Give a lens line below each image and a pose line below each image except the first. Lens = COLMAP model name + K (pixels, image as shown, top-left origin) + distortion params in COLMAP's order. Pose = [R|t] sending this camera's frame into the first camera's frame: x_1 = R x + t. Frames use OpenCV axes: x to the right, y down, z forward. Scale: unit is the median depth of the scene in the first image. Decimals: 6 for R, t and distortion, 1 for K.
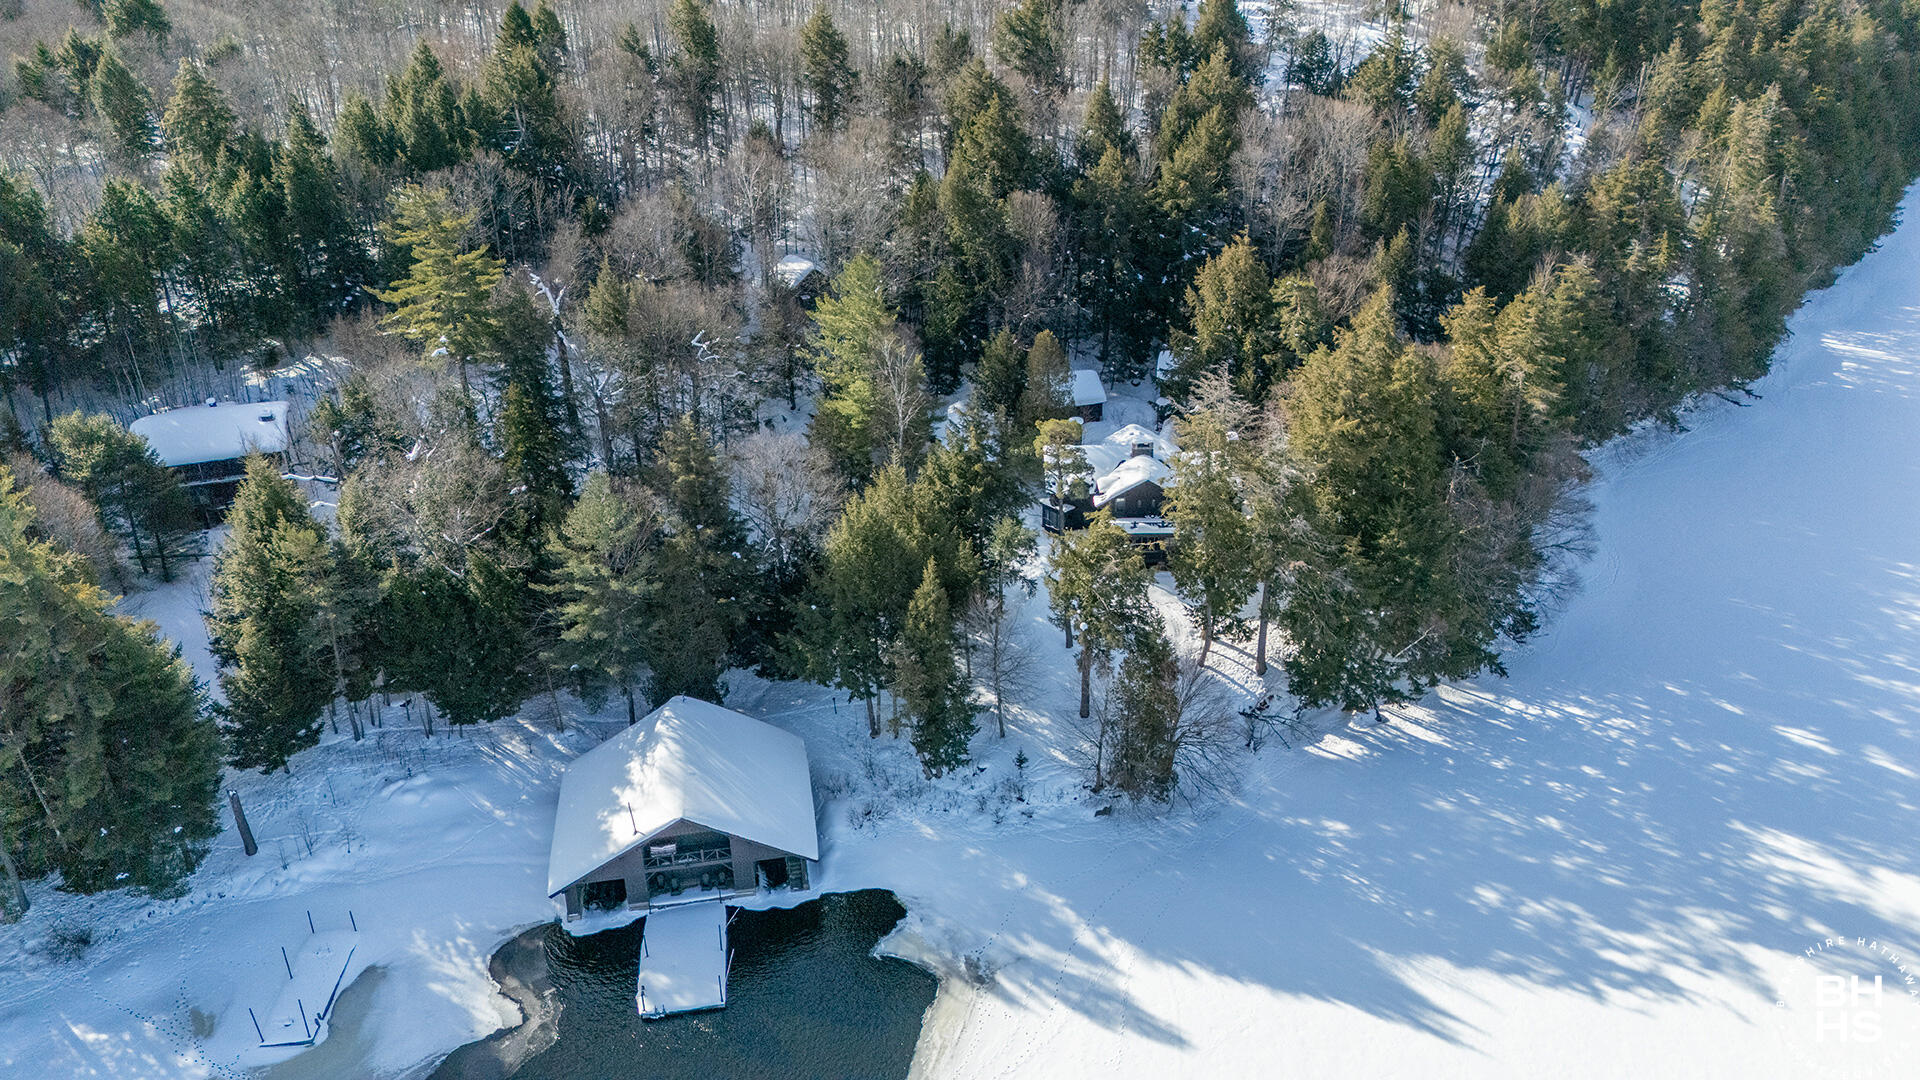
lens RADIAL K [[1403.8, 0, 957.3], [0, 1403.8, 538.0], [0, 0, 1]] dist [0.048397, -0.020082]
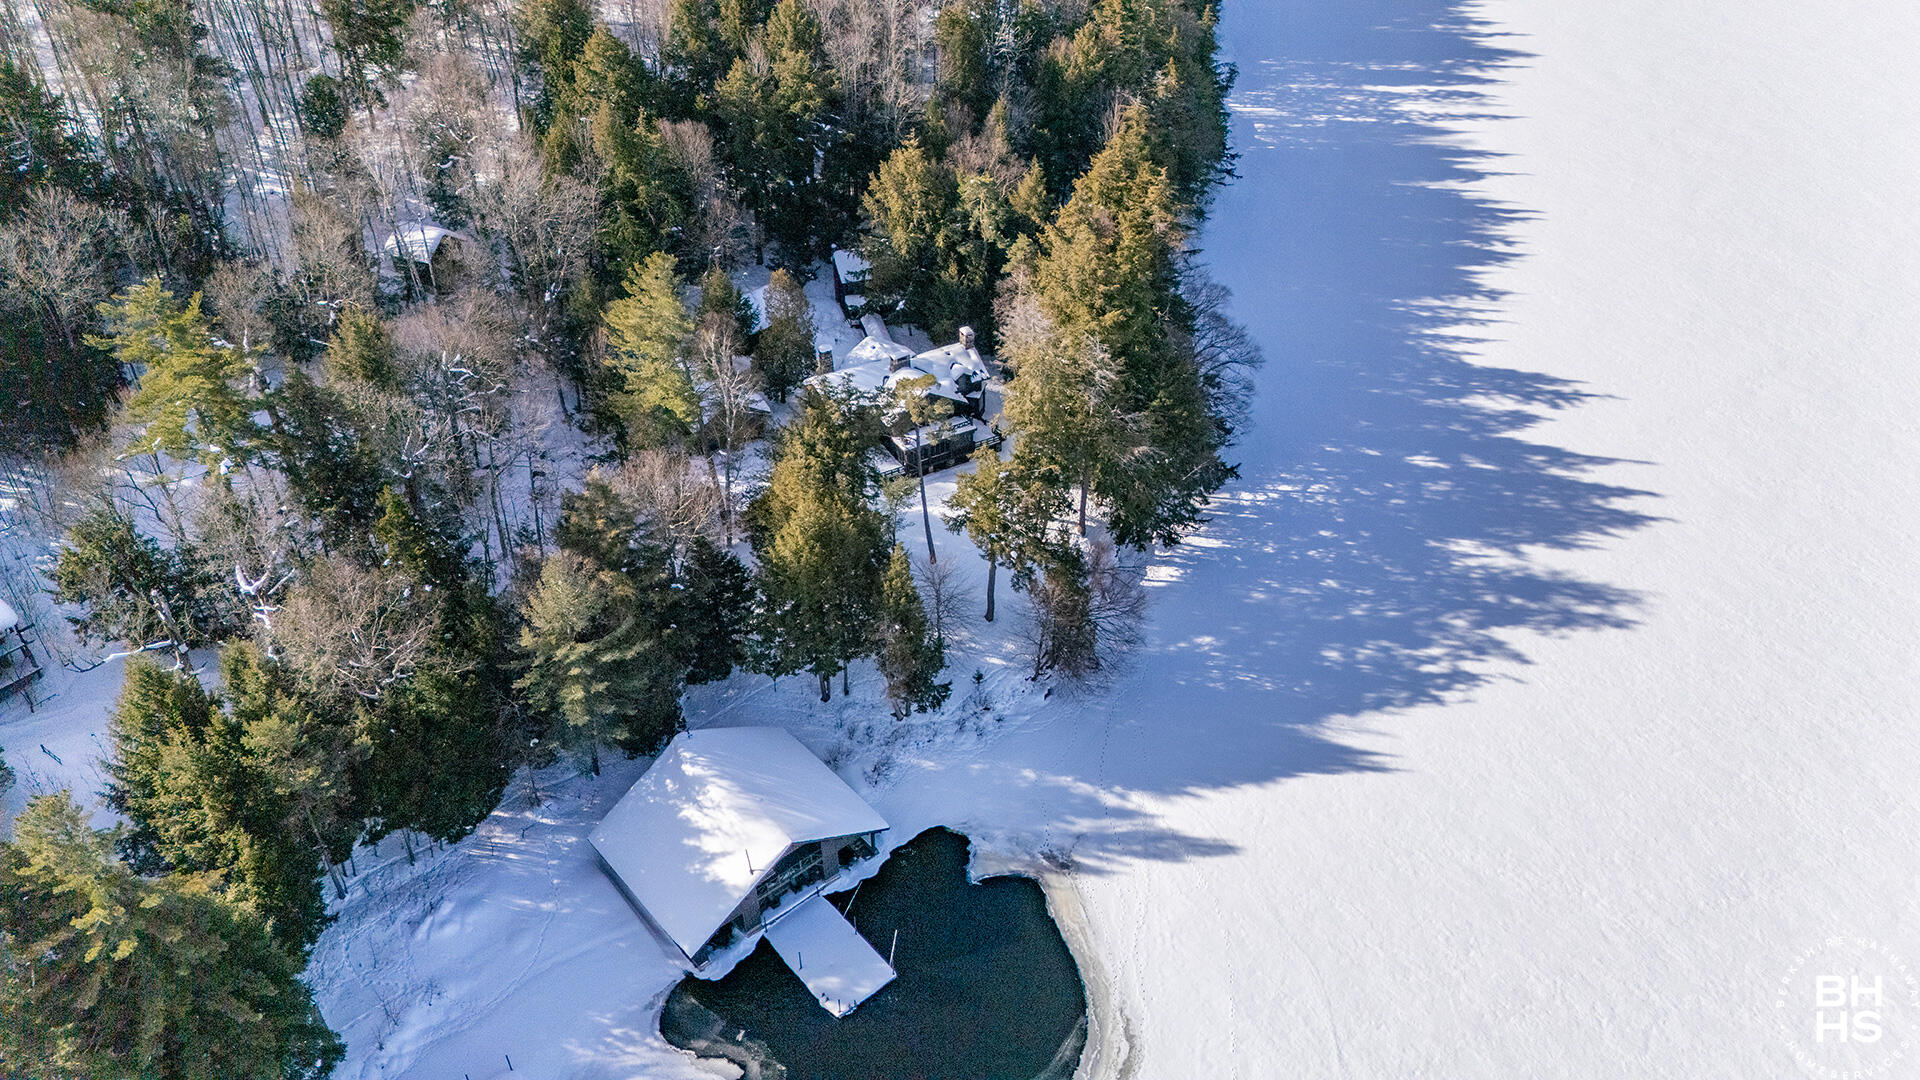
lens RADIAL K [[1403.8, 0, 960.3], [0, 1403.8, 541.0], [0, 0, 1]] dist [0.048397, -0.020082]
pose [[0.853297, -0.304806, 0.423058, -0.453589], [0.224679, 0.947095, 0.229194, -0.232956], [-0.470536, -0.100518, 0.876637, 0.005856]]
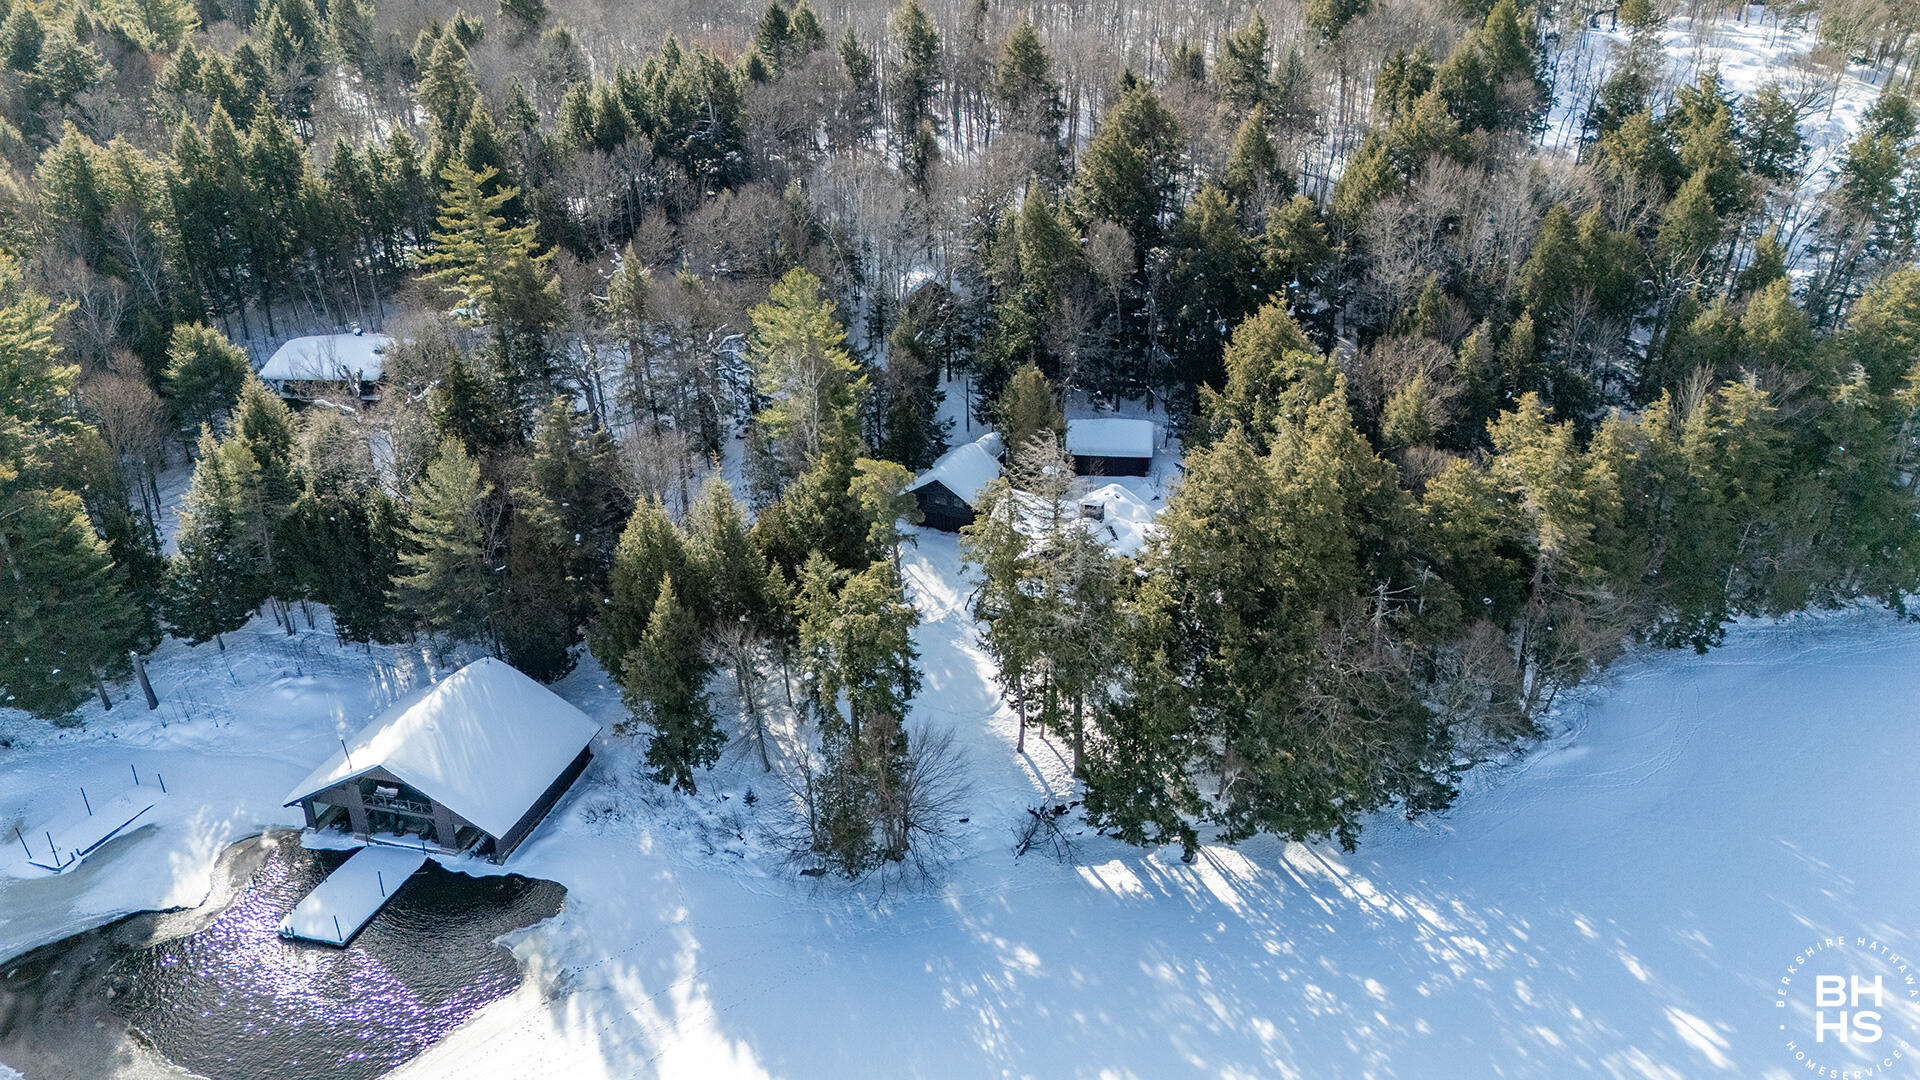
lens RADIAL K [[1403.8, 0, 959.1], [0, 1403.8, 522.3], [0, 0, 1]] dist [0.048397, -0.020082]
pose [[0.908075, 0.180102, -0.378106, 0.549319], [-0.184746, 0.982486, 0.024290, -0.084747], [0.375858, 0.047797, 0.925444, 0.156369]]
